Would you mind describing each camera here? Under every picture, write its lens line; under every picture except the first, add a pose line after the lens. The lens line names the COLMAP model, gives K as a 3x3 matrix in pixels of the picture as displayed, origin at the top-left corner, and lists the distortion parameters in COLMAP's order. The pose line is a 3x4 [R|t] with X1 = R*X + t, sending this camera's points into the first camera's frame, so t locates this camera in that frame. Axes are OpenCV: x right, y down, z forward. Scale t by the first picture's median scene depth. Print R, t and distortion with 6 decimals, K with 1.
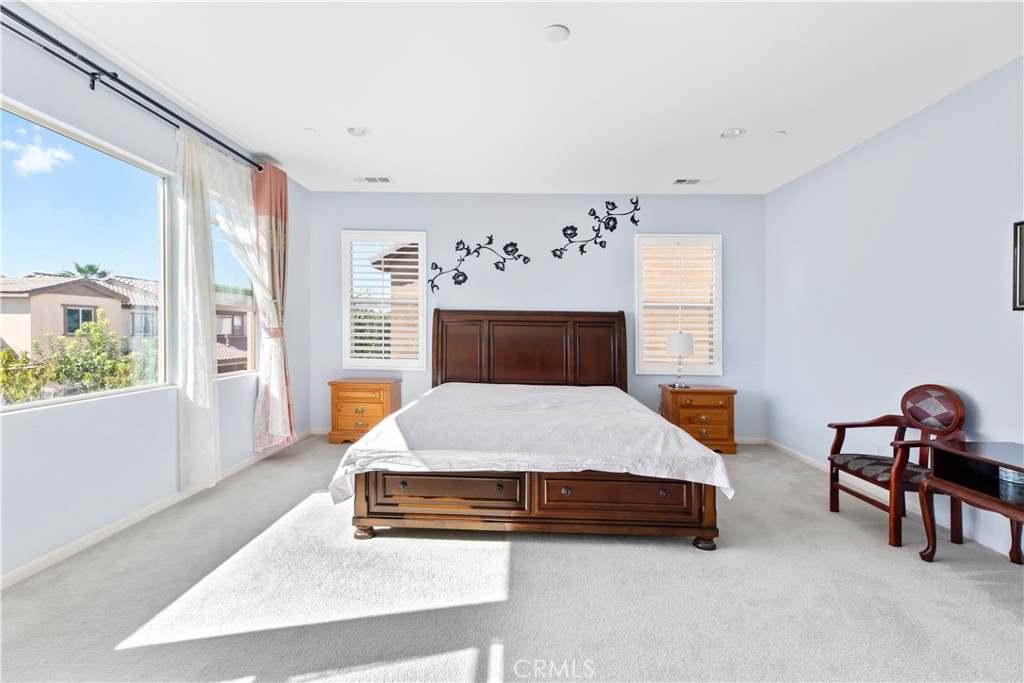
lens RADIAL K [[471.0, 0, 505.9], [0, 471.0, 332.9], [0, 0, 1]] dist [0.002370, 0.001298]
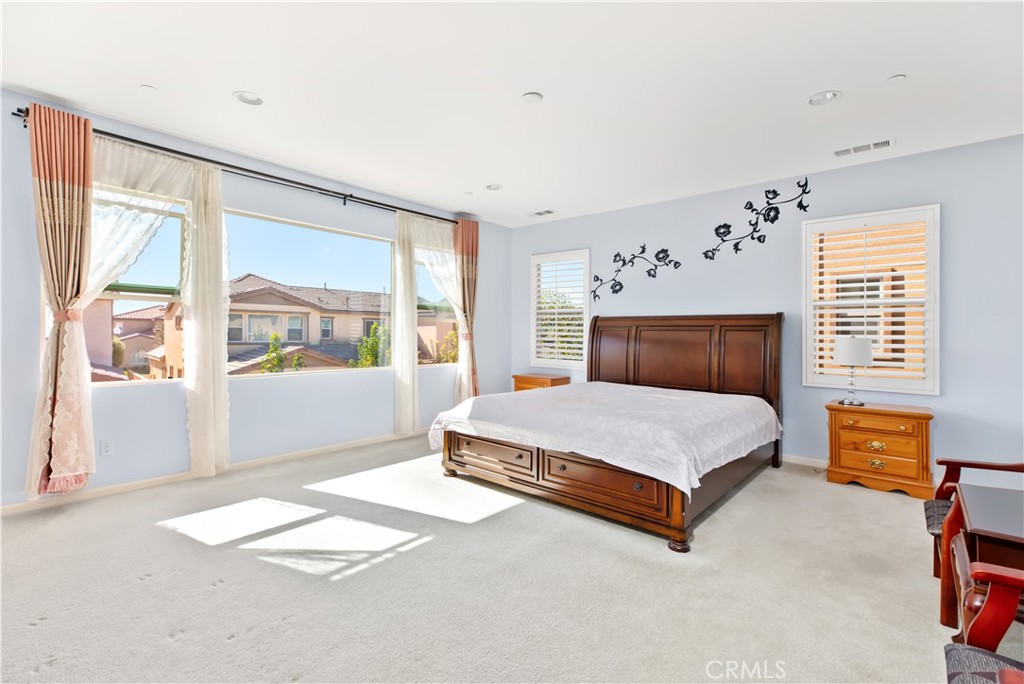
lens RADIAL K [[468.4, 0, 494.9], [0, 468.4, 336.1], [0, 0, 1]] dist [0.002314, 0.000342]
pose [[0.761077, -0.001990, -0.648659, 0.398742], [-0.003517, 0.999968, -0.007194, 0.005400], [0.648652, 0.007756, 0.761045, -0.008500]]
